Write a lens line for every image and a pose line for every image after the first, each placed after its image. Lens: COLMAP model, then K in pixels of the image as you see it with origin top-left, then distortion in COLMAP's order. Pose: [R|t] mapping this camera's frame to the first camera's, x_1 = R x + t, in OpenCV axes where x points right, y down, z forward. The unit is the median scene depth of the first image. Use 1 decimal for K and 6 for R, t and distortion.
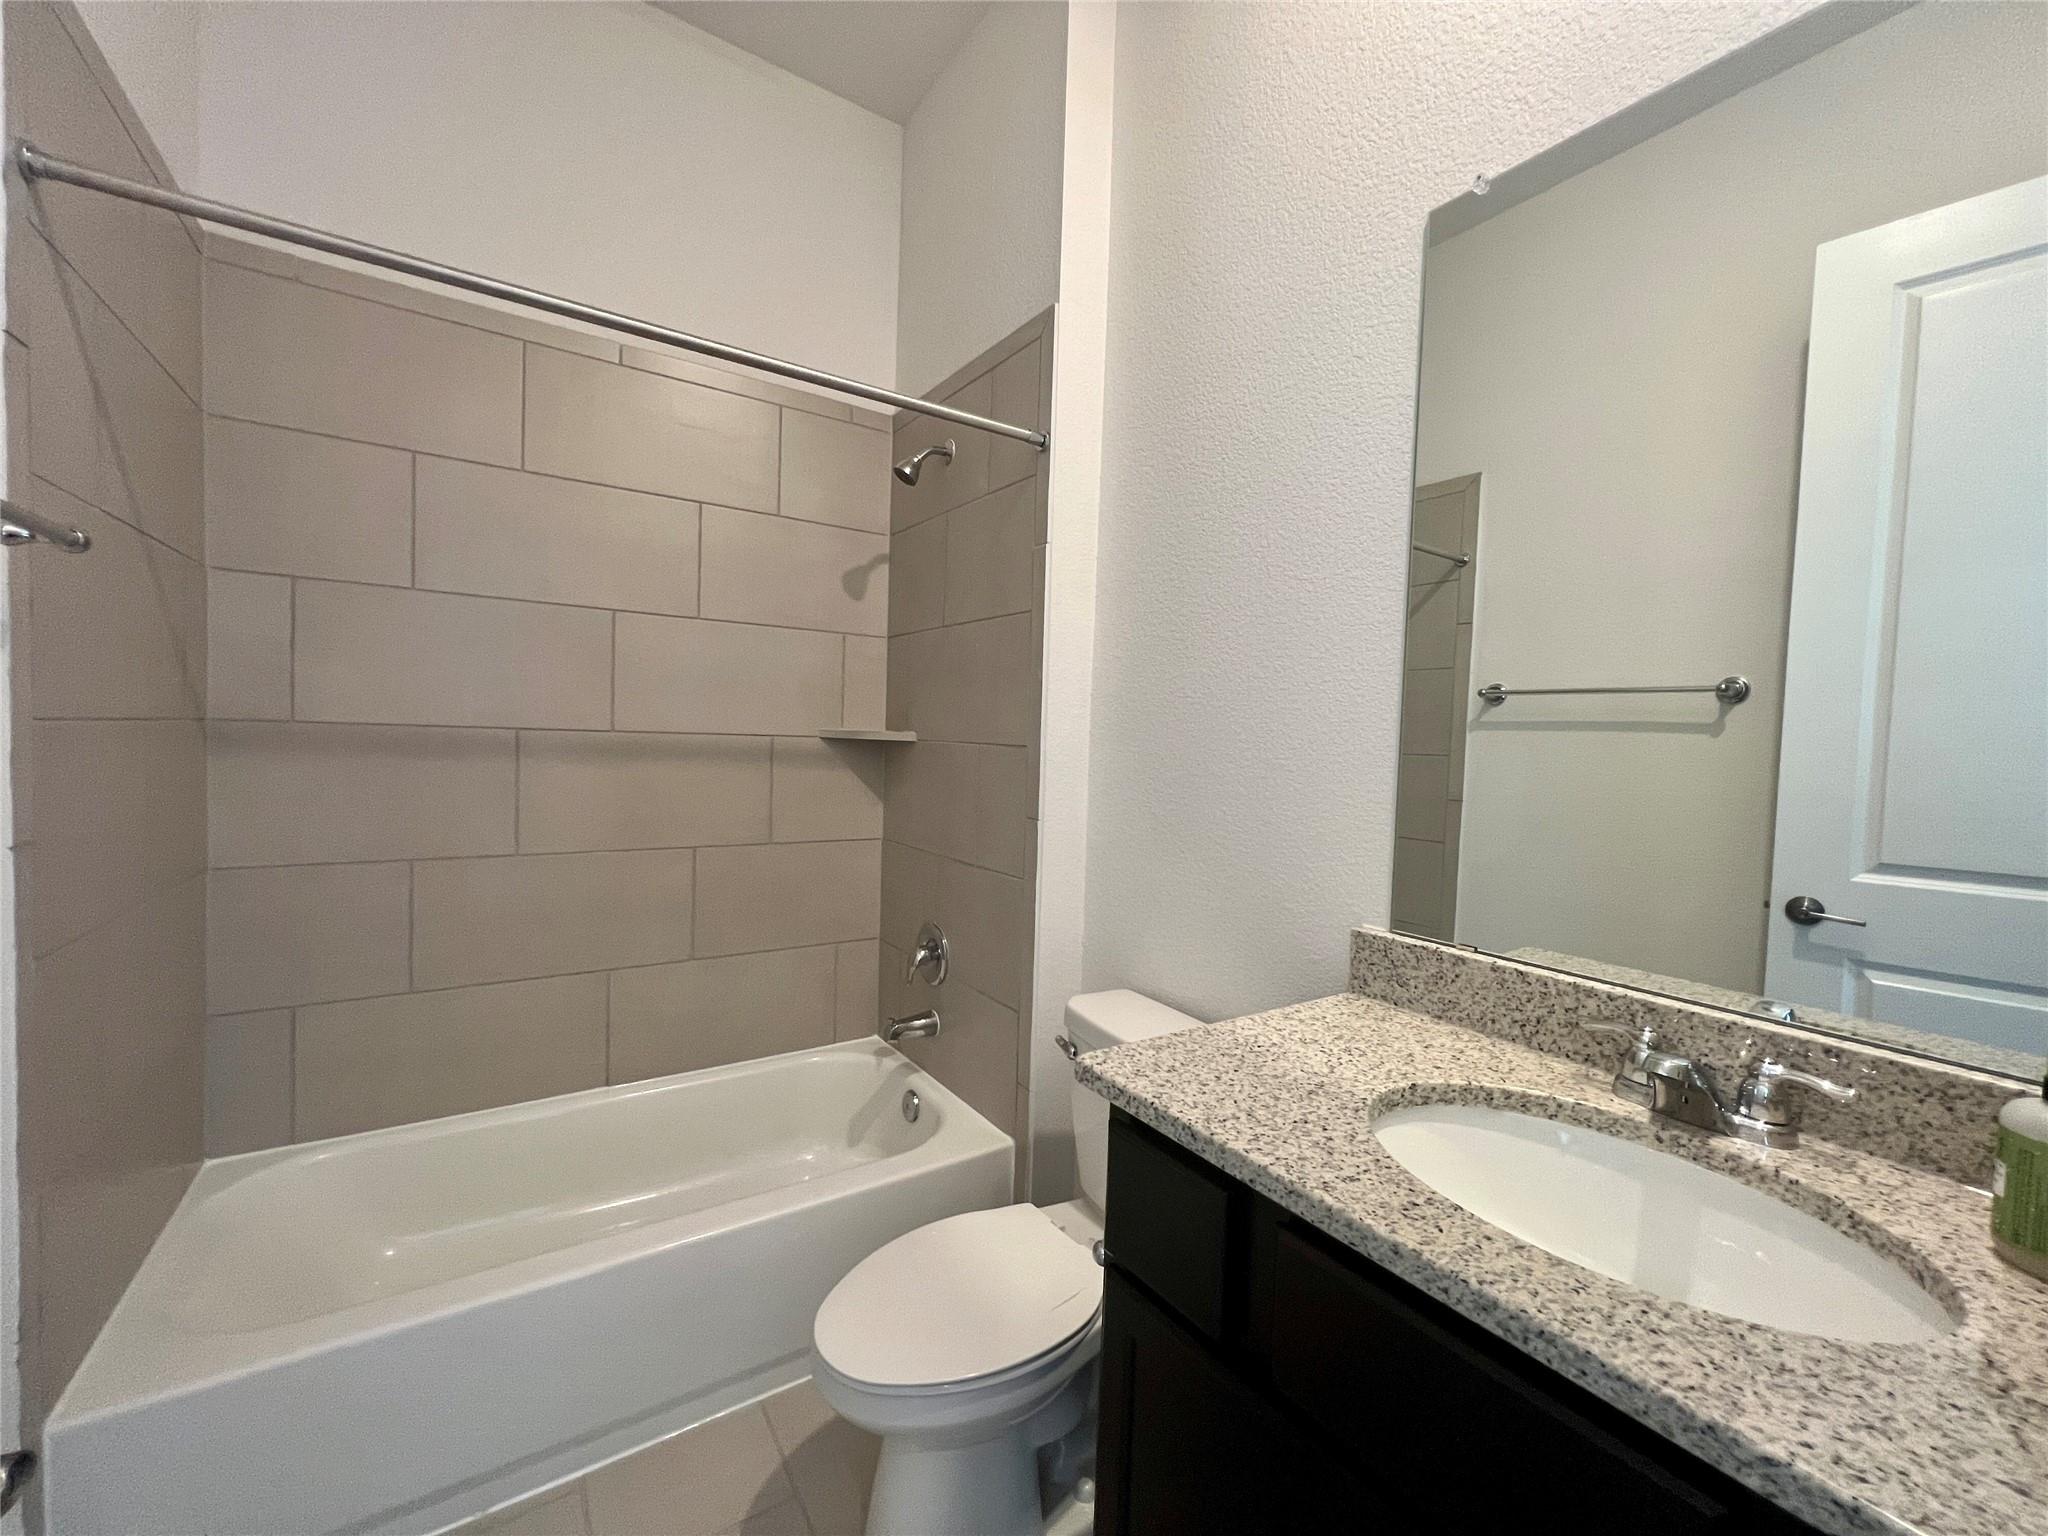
lens RADIAL K [[817.4, 0, 1022.8], [0, 817.4, 765.8], [0, 0, 1]] dist [0.003660, -0.000538]
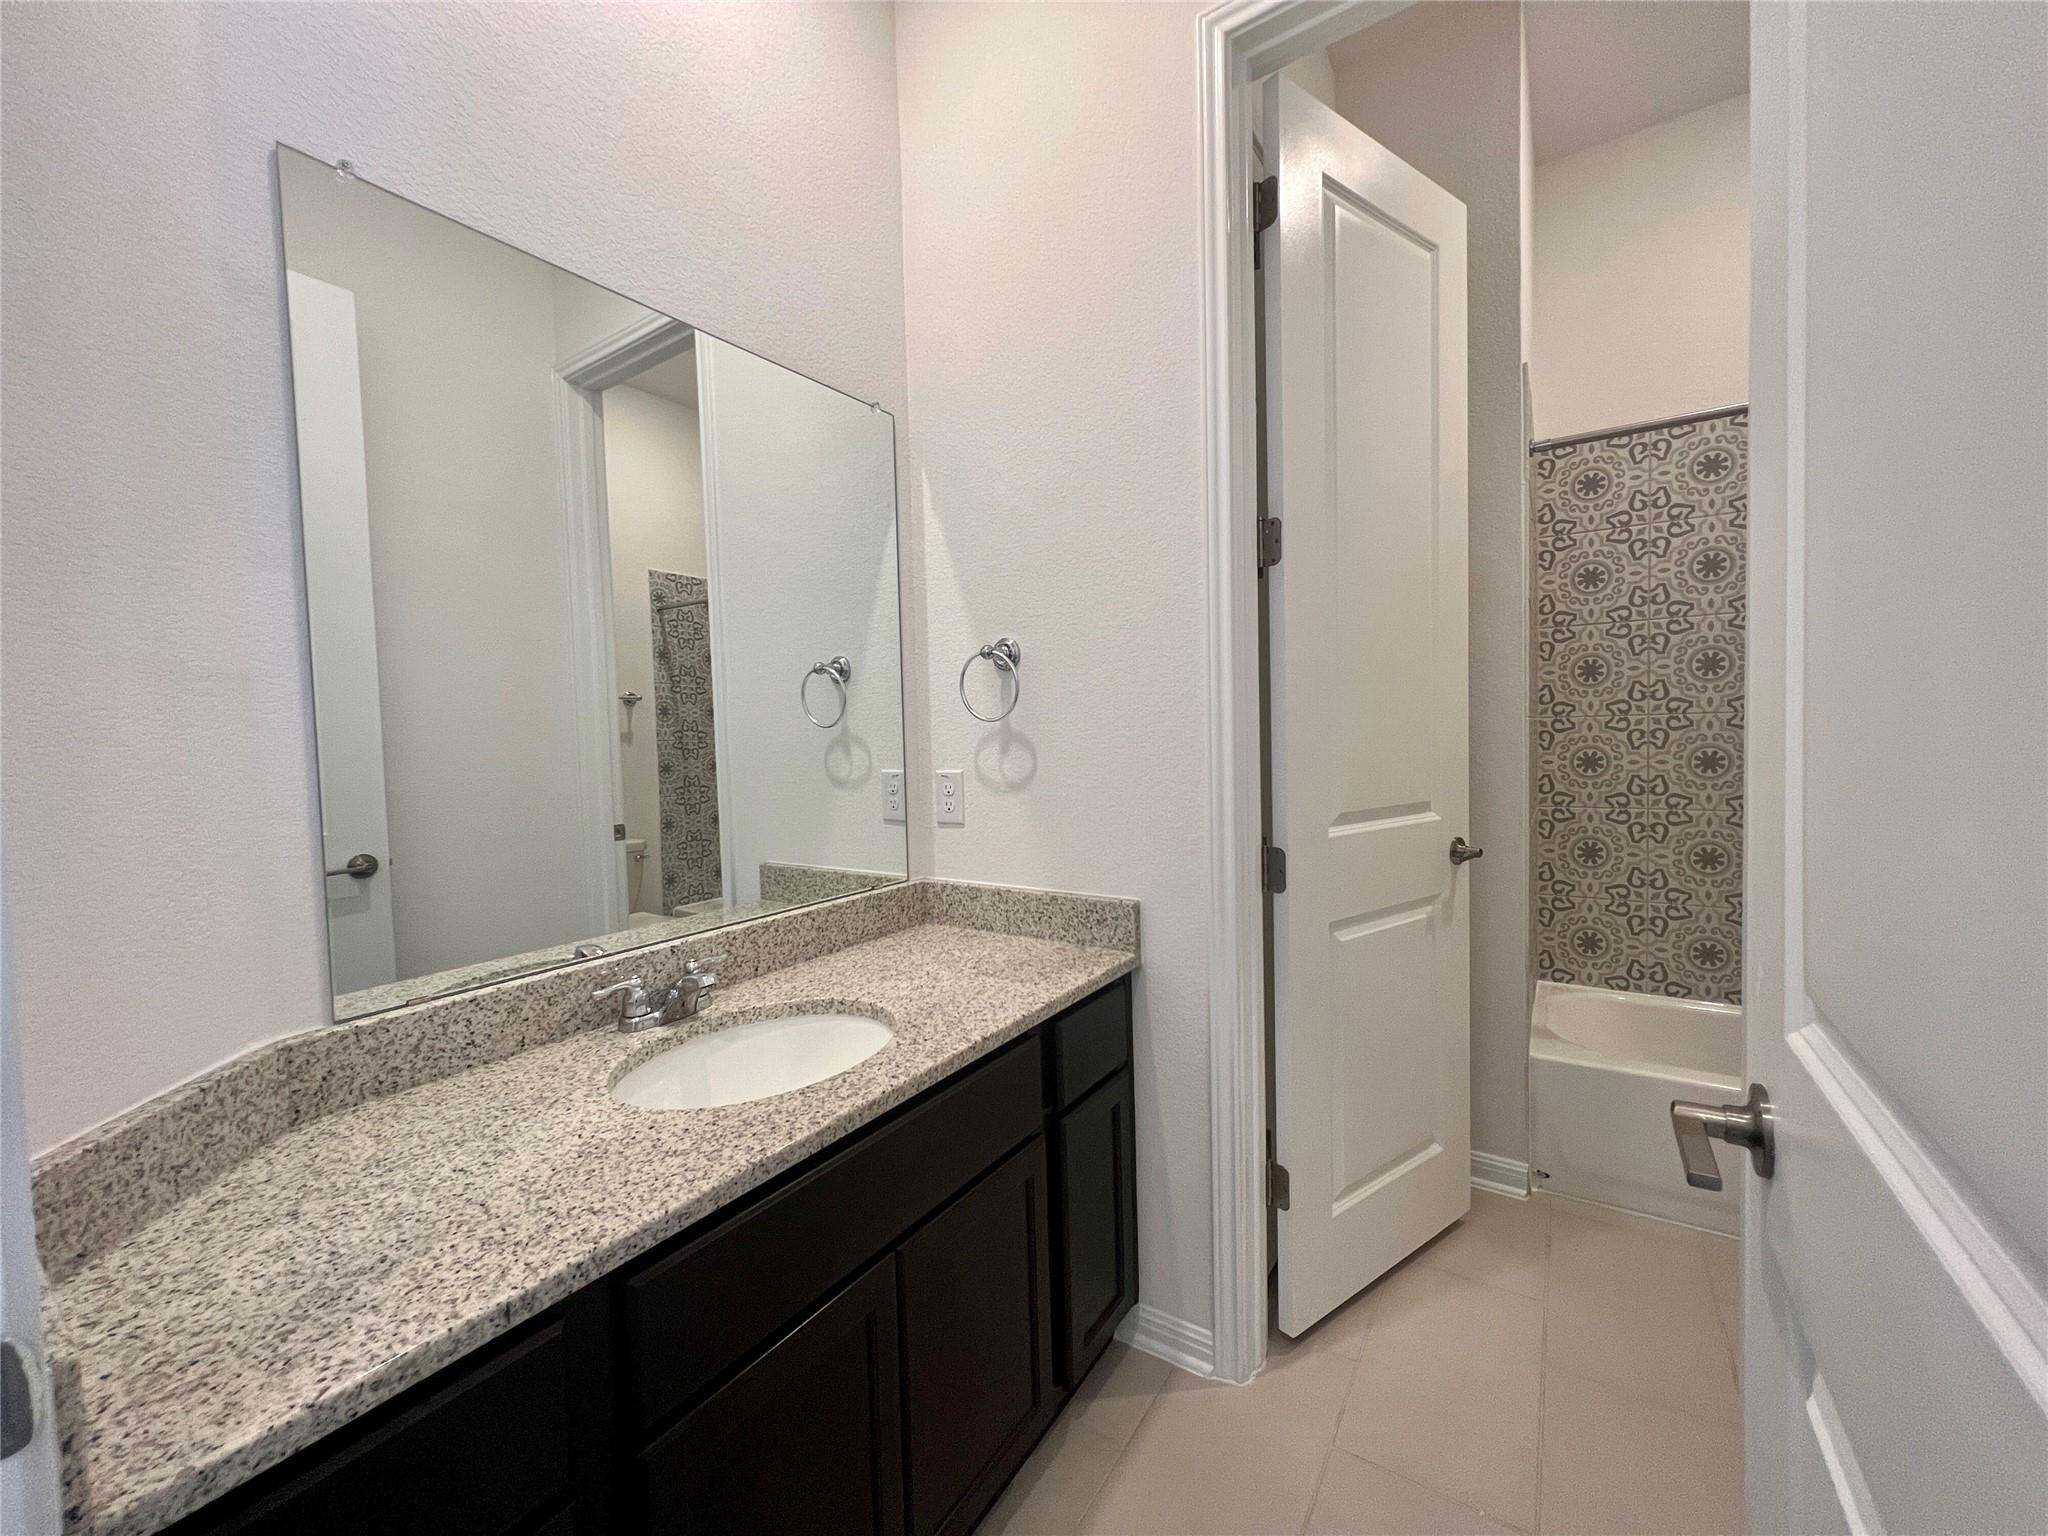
lens RADIAL K [[817.4, 0, 1018.2], [0, 817.4, 766.2], [0, 0, 1]] dist [0.003660, -0.000538]
pose [[-0.383918, -0.062470, 0.921251, -0.667651], [0.049172, 0.994910, 0.087956, -0.112286], [-0.922057, 0.079067, -0.378893, 0.819767]]
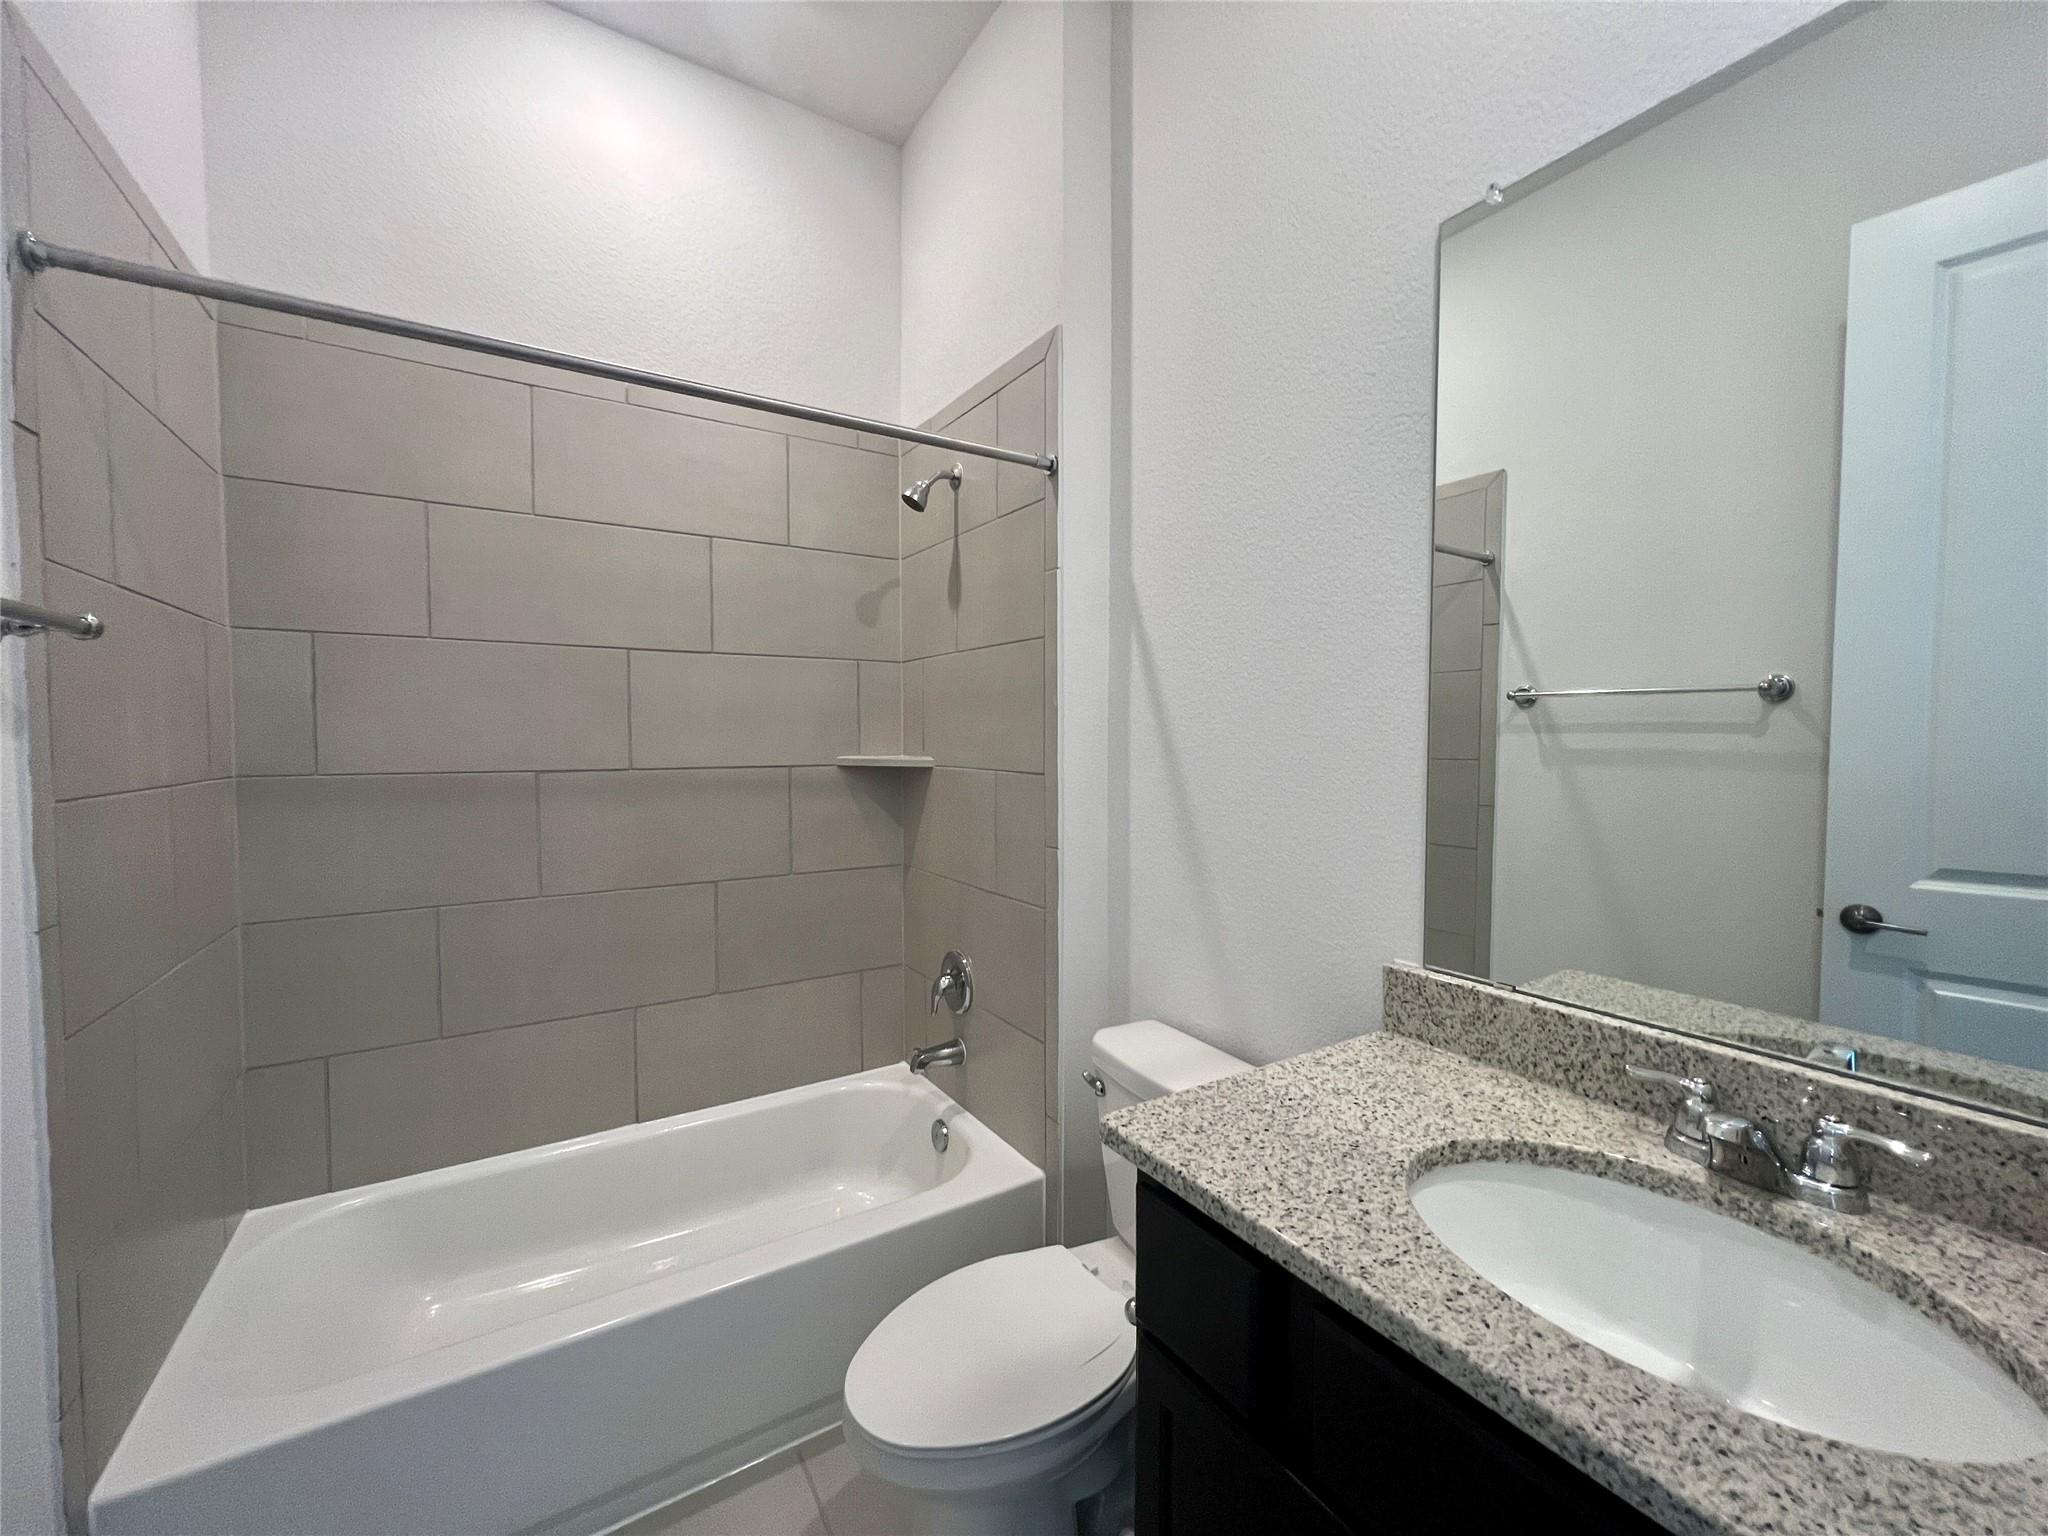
lens RADIAL K [[817.4, 0, 1023.4], [0, 817.4, 766.1], [0, 0, 1]] dist [0.003660, -0.000538]
pose [[0.999076, -0.032570, -0.028033, 0.014242], [0.032602, 0.999468, 0.000691, -0.065073], [0.027995, -0.001604, 0.999607, 0.025118]]
